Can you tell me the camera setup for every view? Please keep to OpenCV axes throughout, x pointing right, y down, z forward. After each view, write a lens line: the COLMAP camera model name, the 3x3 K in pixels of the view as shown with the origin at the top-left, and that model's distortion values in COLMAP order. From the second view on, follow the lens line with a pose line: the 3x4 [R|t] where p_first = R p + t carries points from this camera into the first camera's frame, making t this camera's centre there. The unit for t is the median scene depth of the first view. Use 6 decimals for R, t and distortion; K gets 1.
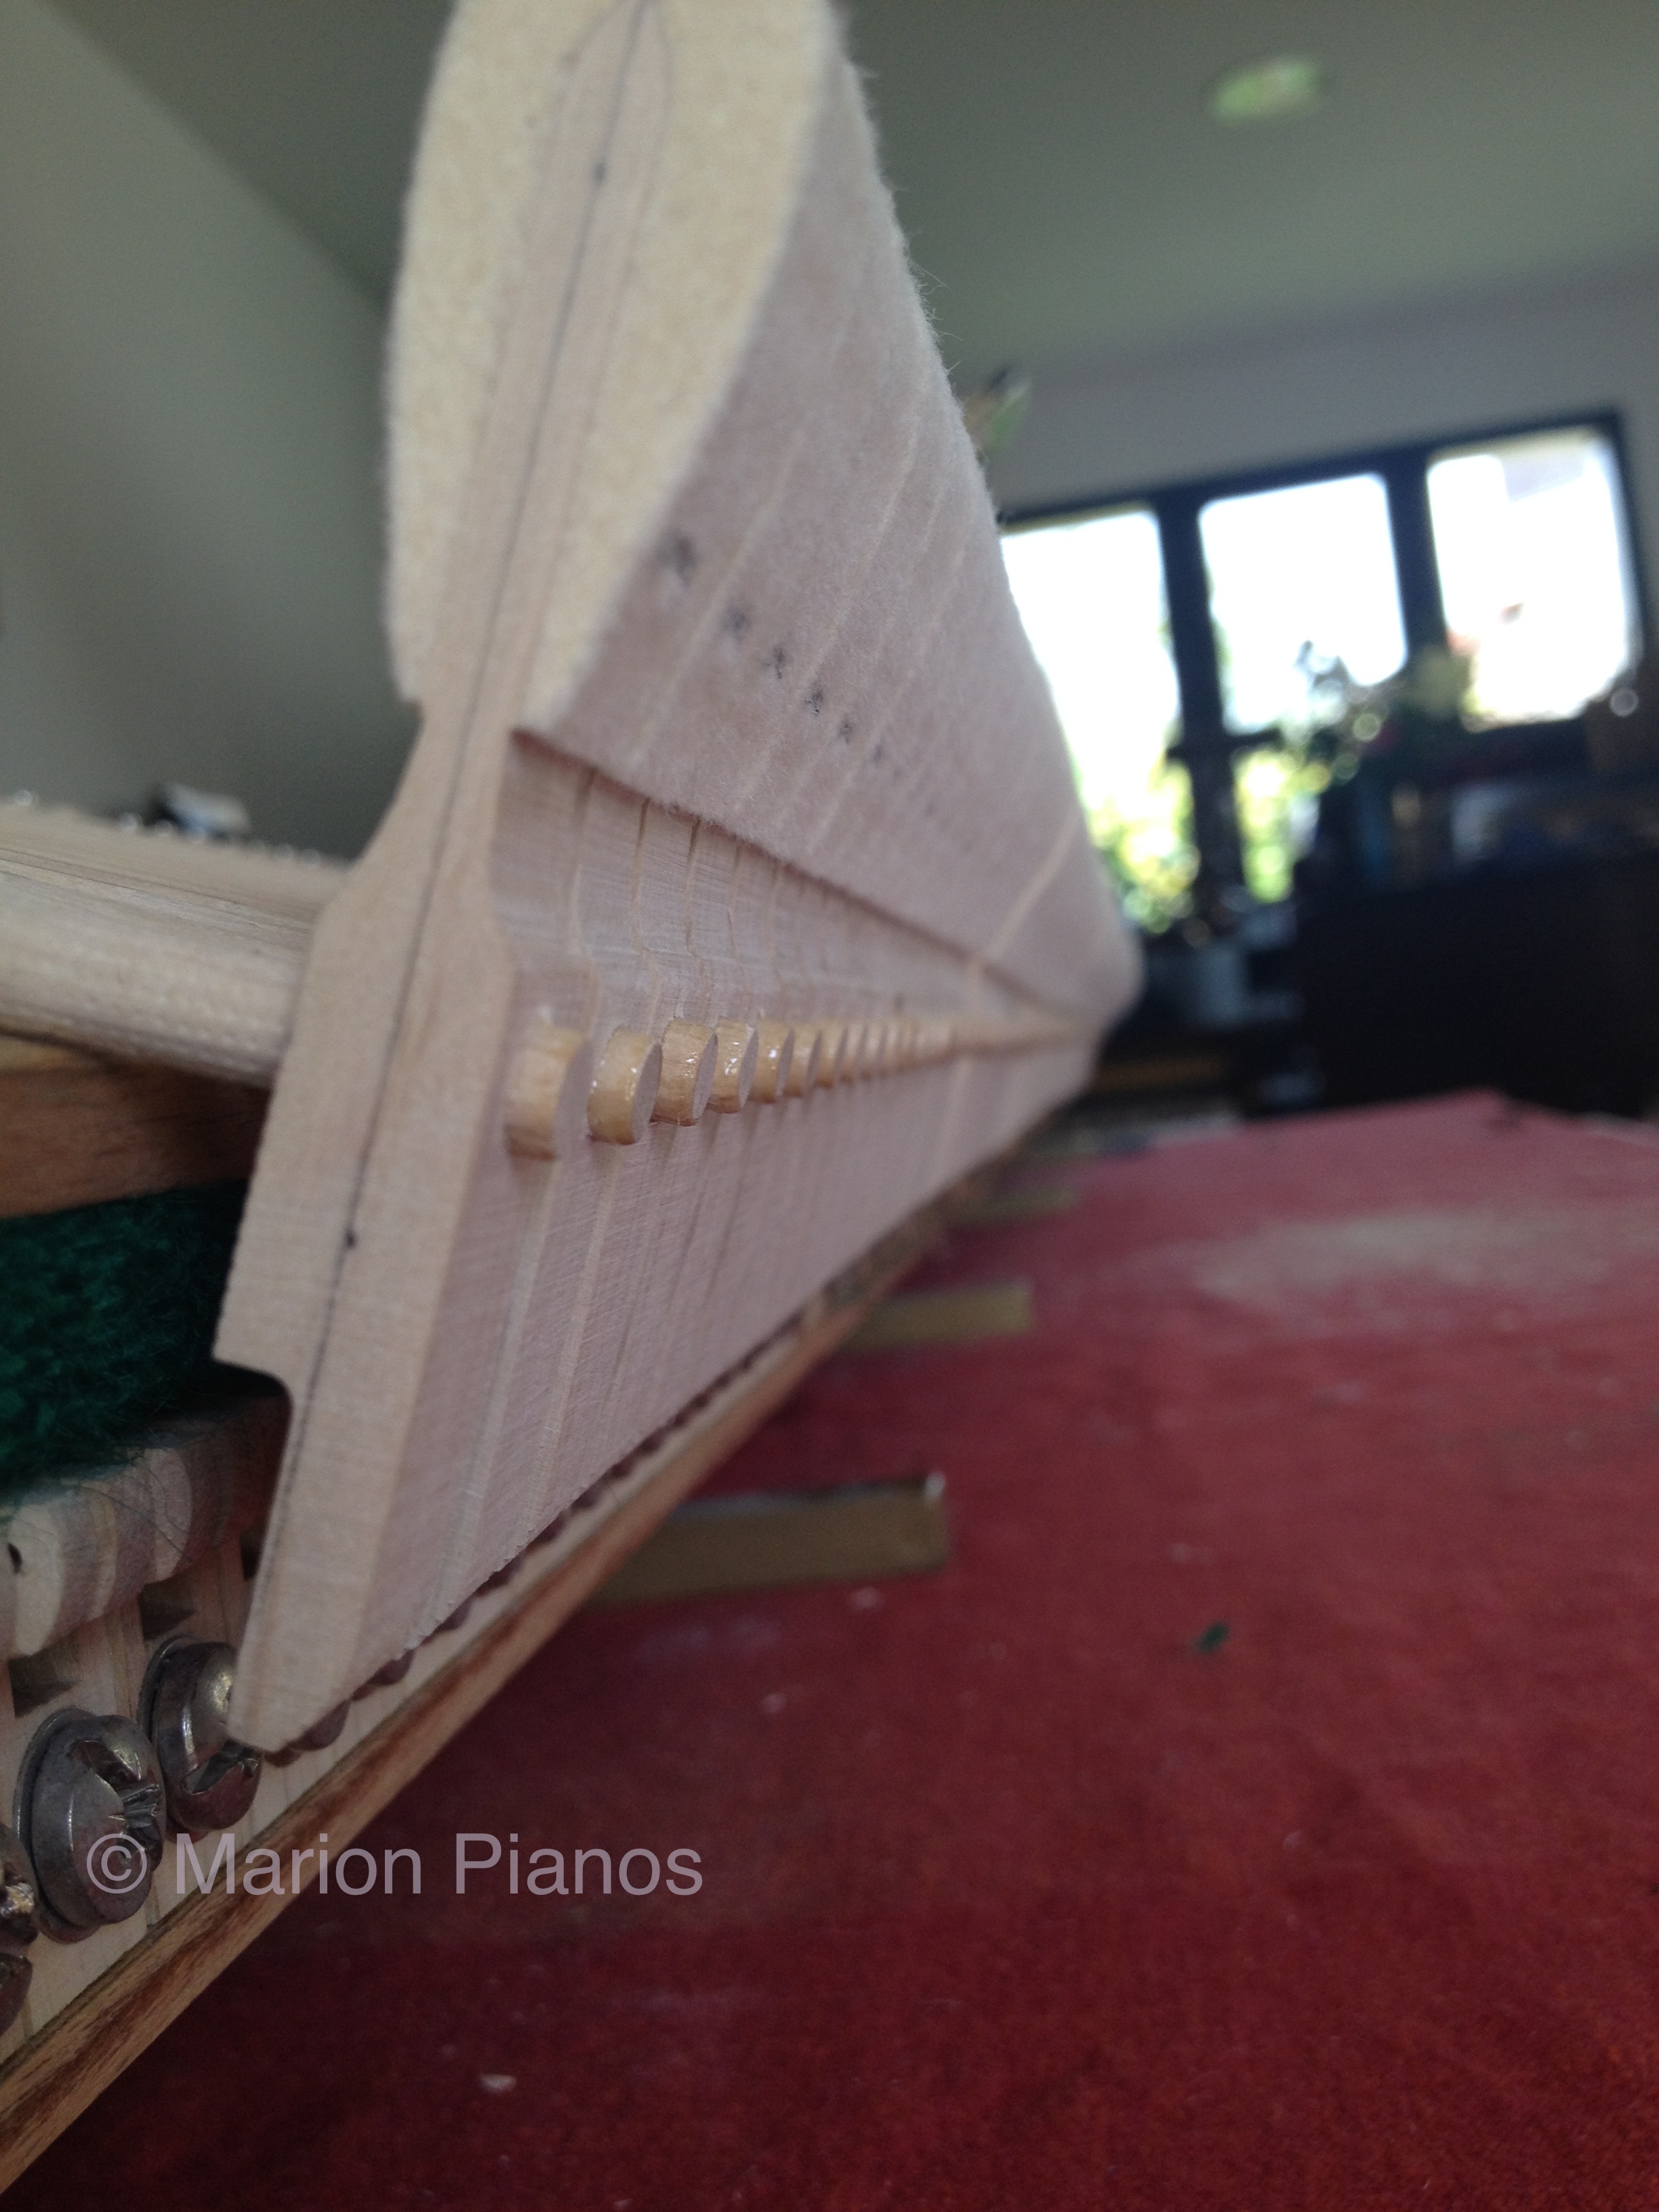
lens RADIAL K [[2187.2, 0, 845.3], [0, 2187.2, 1086.2], [0, 0, 1]] dist [-0.029063, 0.000000]
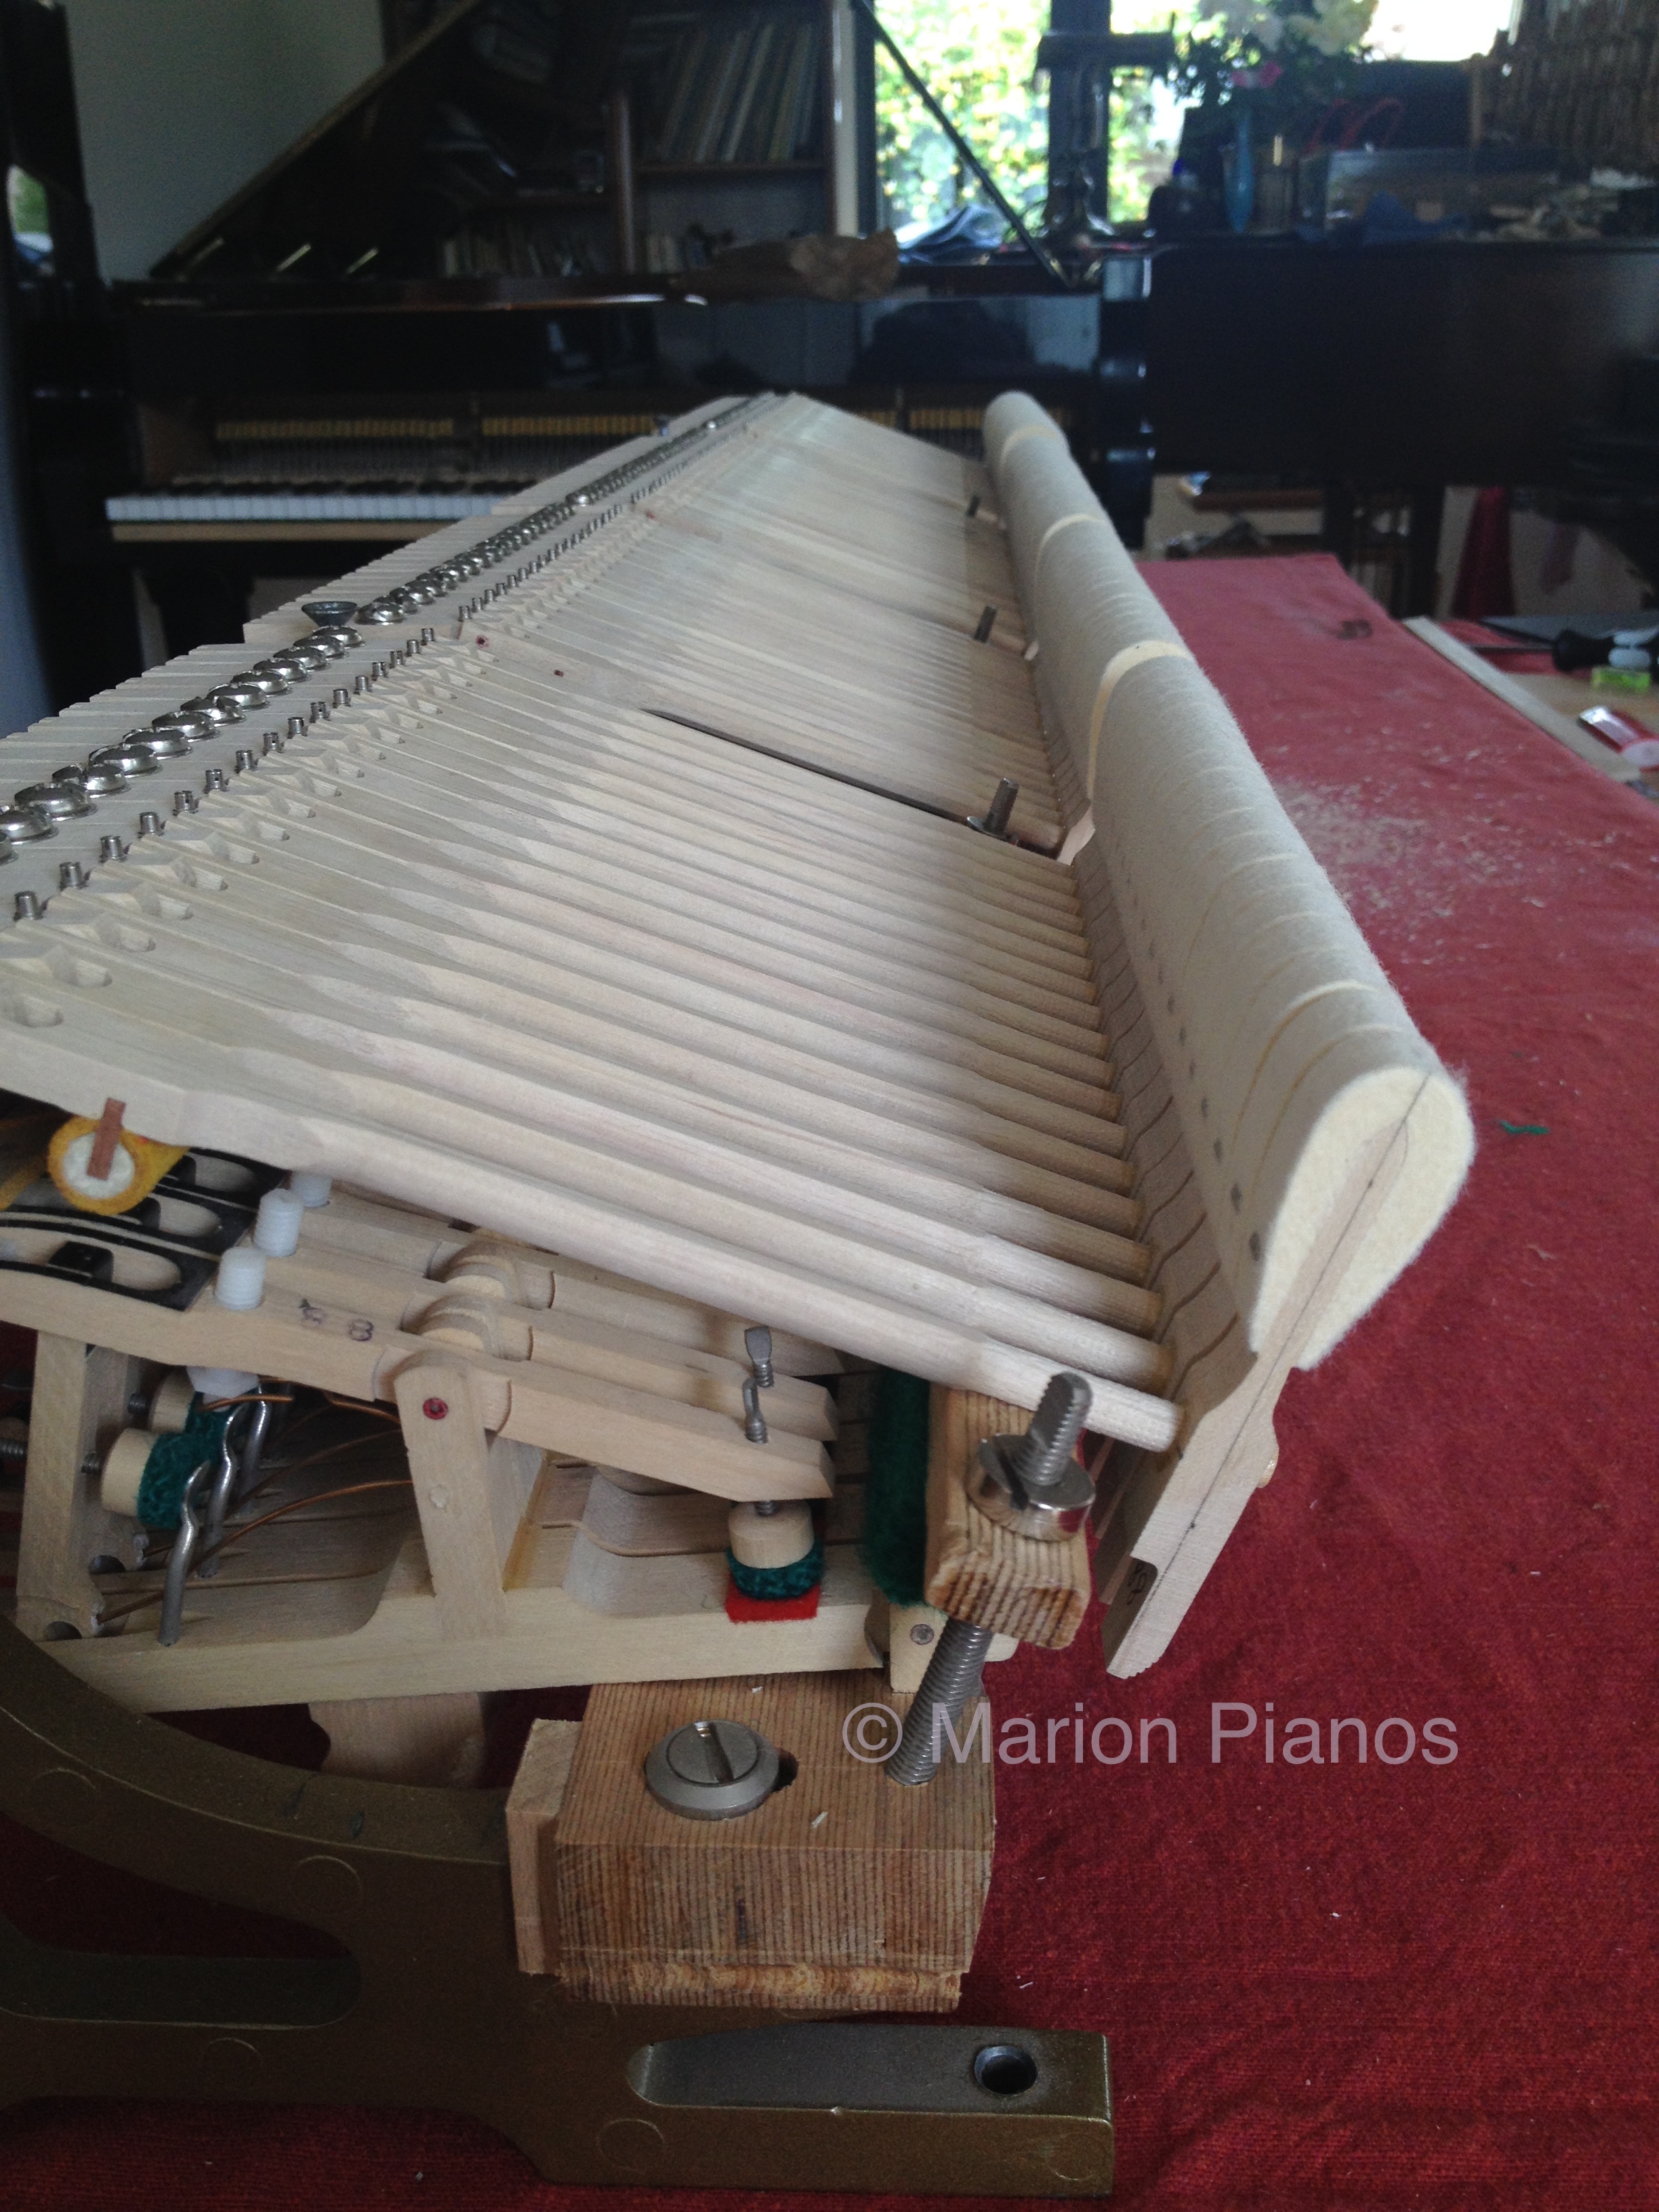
lens RADIAL K [[2187.2, 0, 822.8], [0, 2187.2, 1121.5], [0, 0, 1]] dist [-0.029063, 0.000000]
pose [[0.990094, 0.065939, 0.123960, -0.560790], [-0.106251, 0.929010, 0.354474, -0.694411], [-0.091786, -0.364134, 0.926813, -0.674417]]
